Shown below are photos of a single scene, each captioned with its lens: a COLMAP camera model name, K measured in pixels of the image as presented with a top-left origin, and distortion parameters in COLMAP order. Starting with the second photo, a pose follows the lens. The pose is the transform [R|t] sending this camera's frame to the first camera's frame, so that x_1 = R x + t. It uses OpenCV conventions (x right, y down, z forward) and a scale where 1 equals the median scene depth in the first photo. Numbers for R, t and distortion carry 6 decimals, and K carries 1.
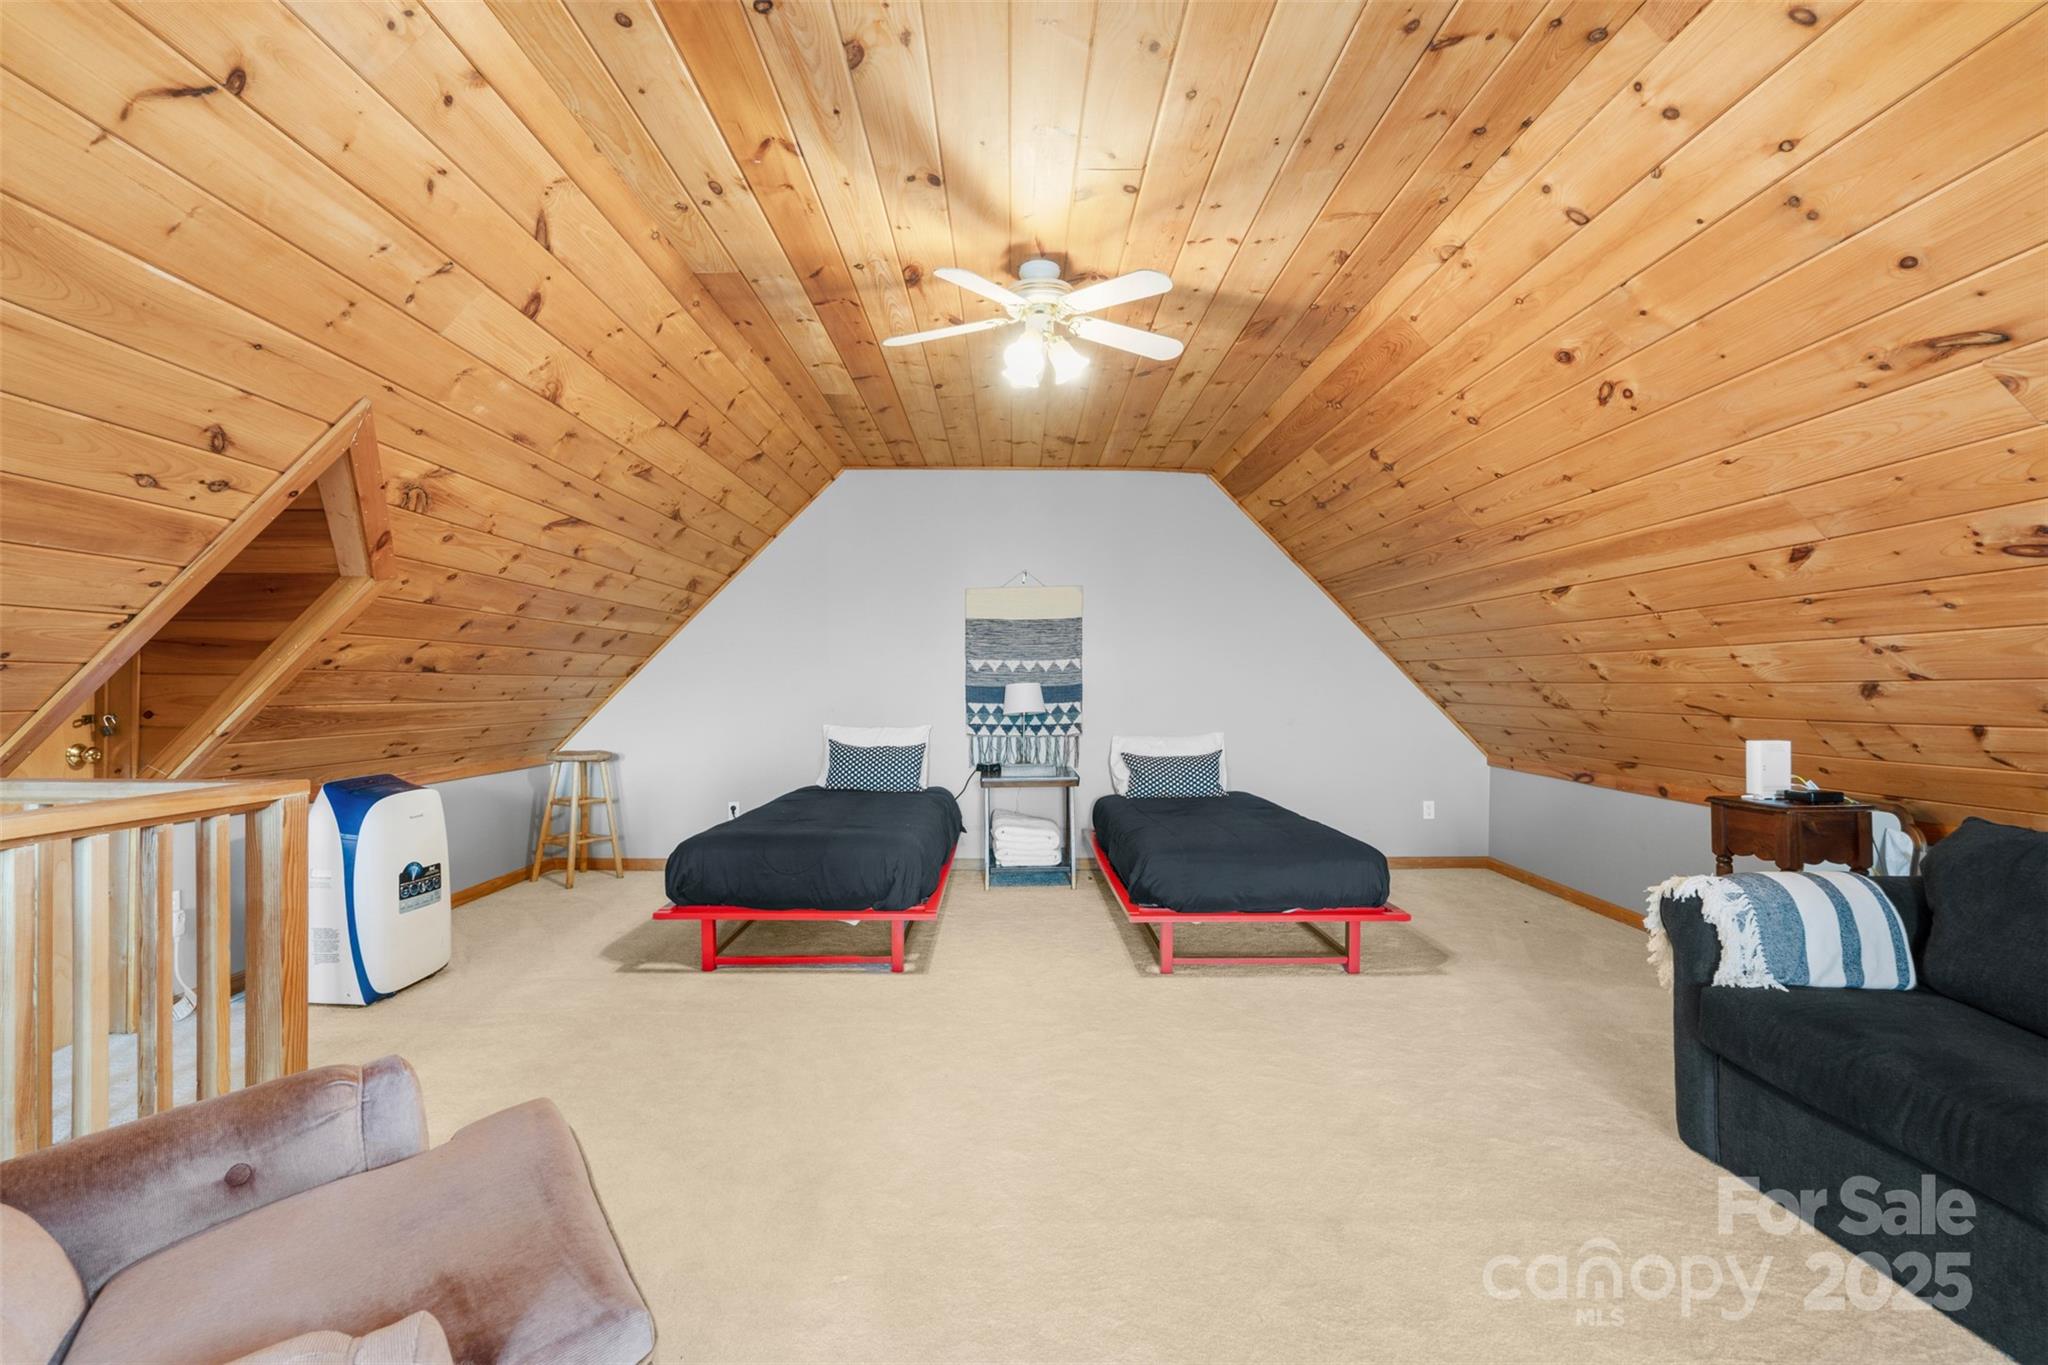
lens RADIAL K [[915.8, 0, 1021.6], [0, 915.8, 675.7], [0, 0, 1]] dist [-0.003250, -0.000465]
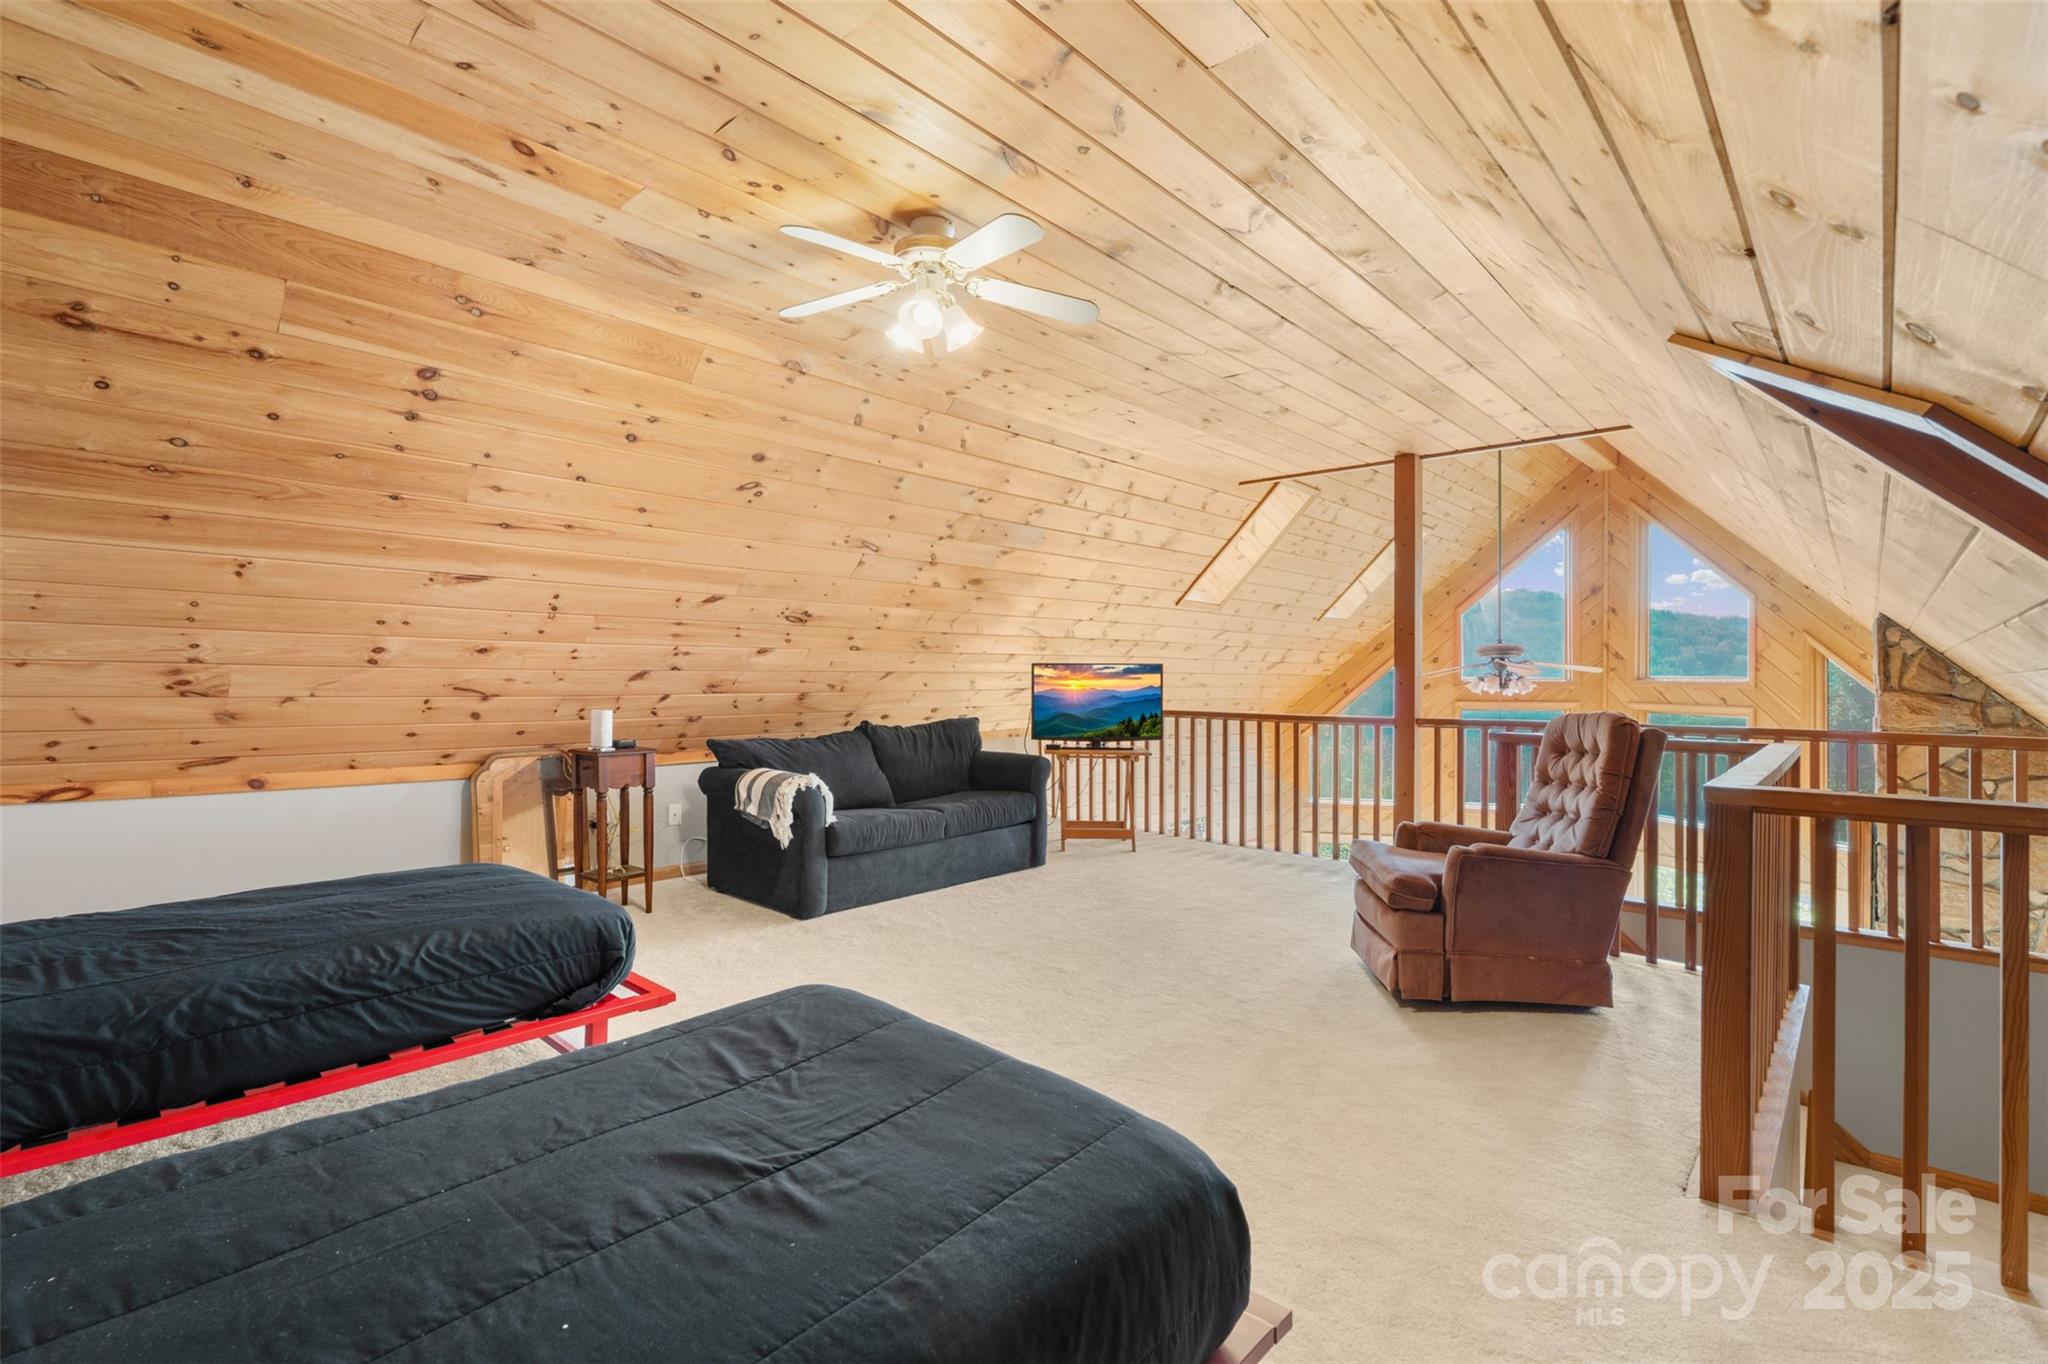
lens RADIAL K [[915.8, 0, 1021.6], [0, 915.8, 675.2], [0, 0, 1]] dist [-0.003250, -0.000465]
pose [[-0.726168, -0.006148, 0.687490, -0.569779], [-0.019239, 0.999750, -0.011381, 0.015386], [-0.687248, -0.021491, -0.726104, 1.333904]]
